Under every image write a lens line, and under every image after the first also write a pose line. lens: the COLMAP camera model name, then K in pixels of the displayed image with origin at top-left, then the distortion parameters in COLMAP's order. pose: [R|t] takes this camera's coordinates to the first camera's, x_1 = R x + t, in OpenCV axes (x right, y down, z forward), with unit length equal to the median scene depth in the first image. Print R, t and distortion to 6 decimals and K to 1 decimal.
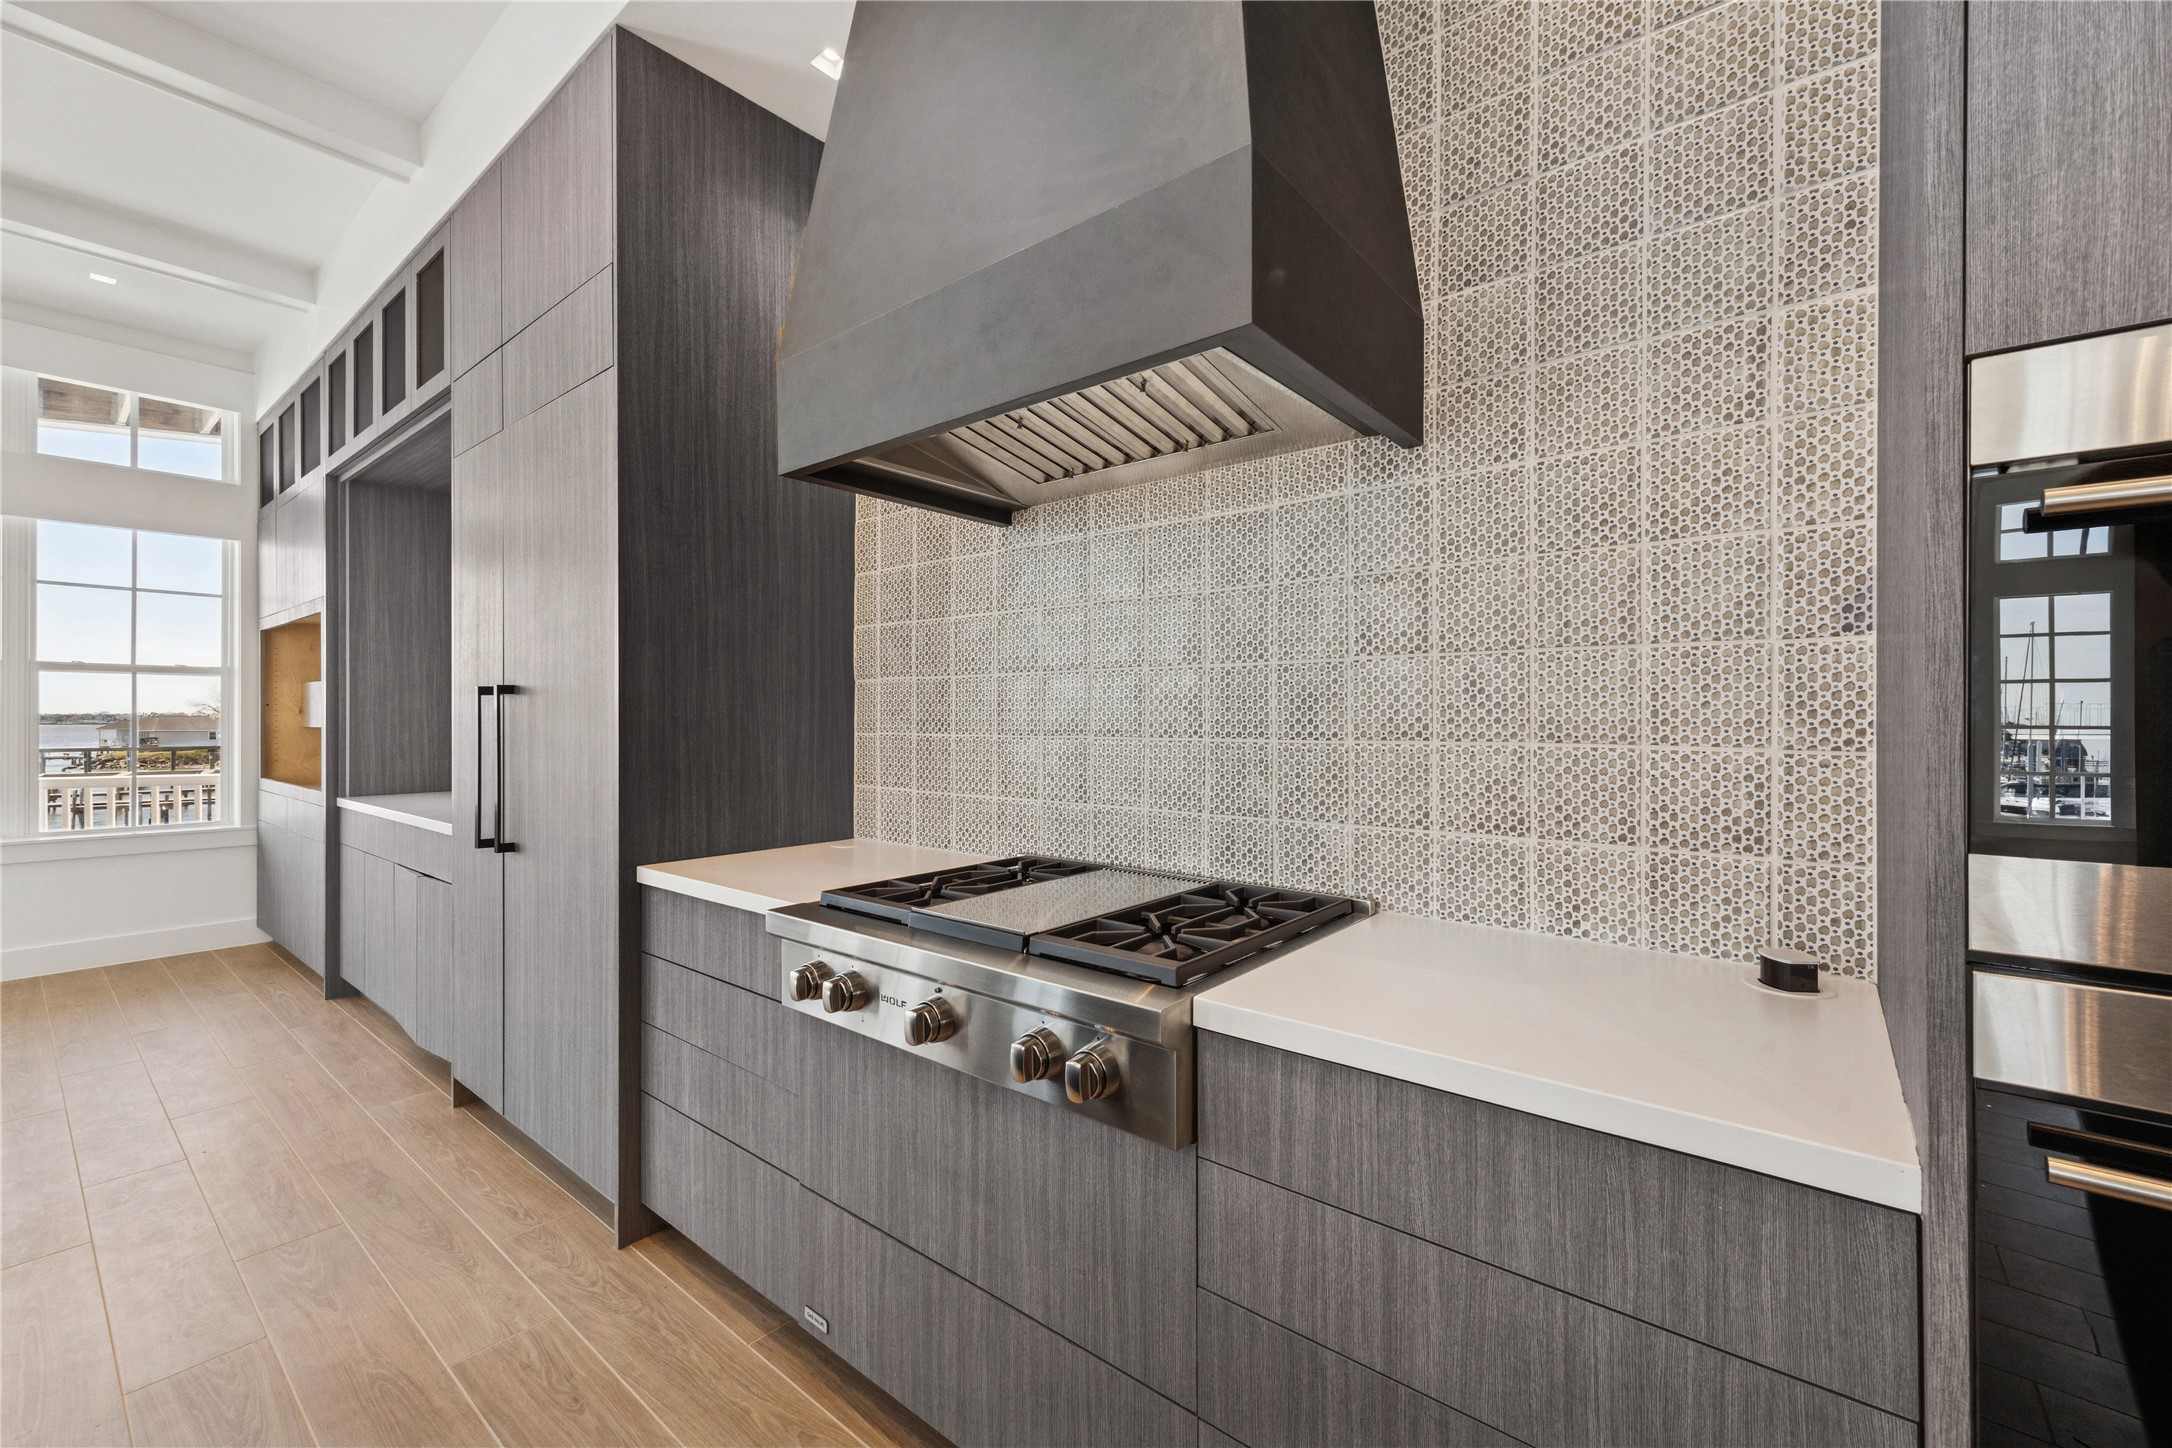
lens RADIAL K [[889.8, 0, 1089.6], [0, 889.8, 717.8], [0, 0, 1]] dist [0.013123, -0.000065]
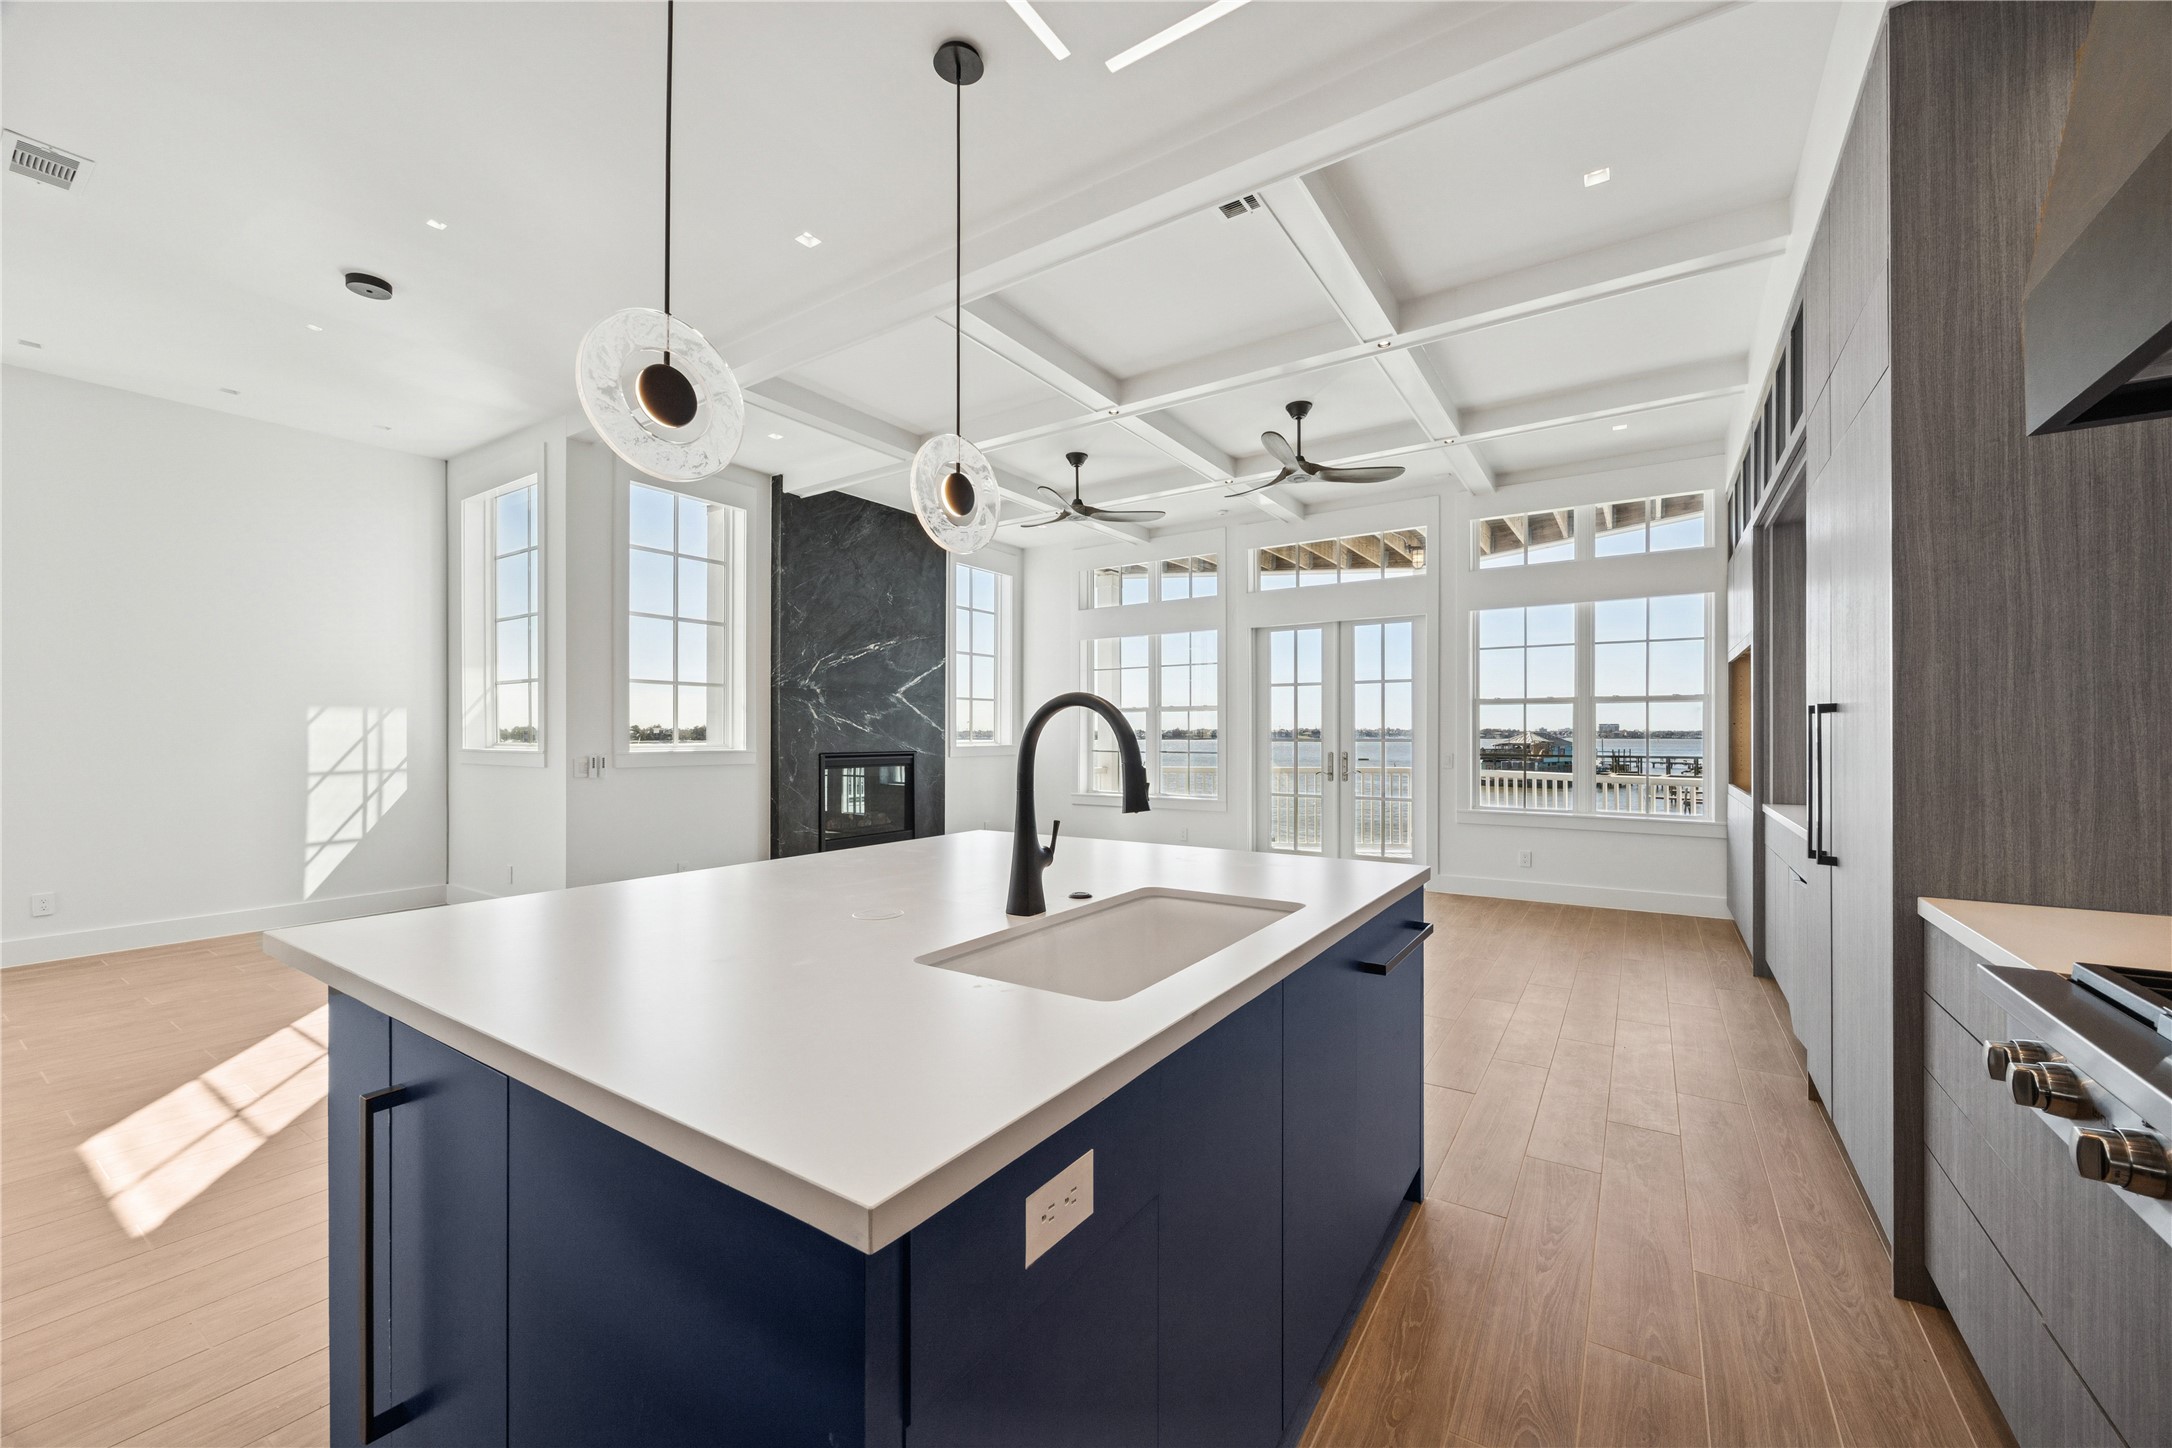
lens RADIAL K [[840.3, 0, 1089.5], [0, 840.3, 733.9], [0, 0, 1]] dist [-0.000163, 0.000178]
pose [[0.097378, 0.000158, -0.995247, 0.231519], [0.000114, 1.000000, 0.000170, -0.001790], [0.995247, -0.000130, 0.097378, 0.056642]]
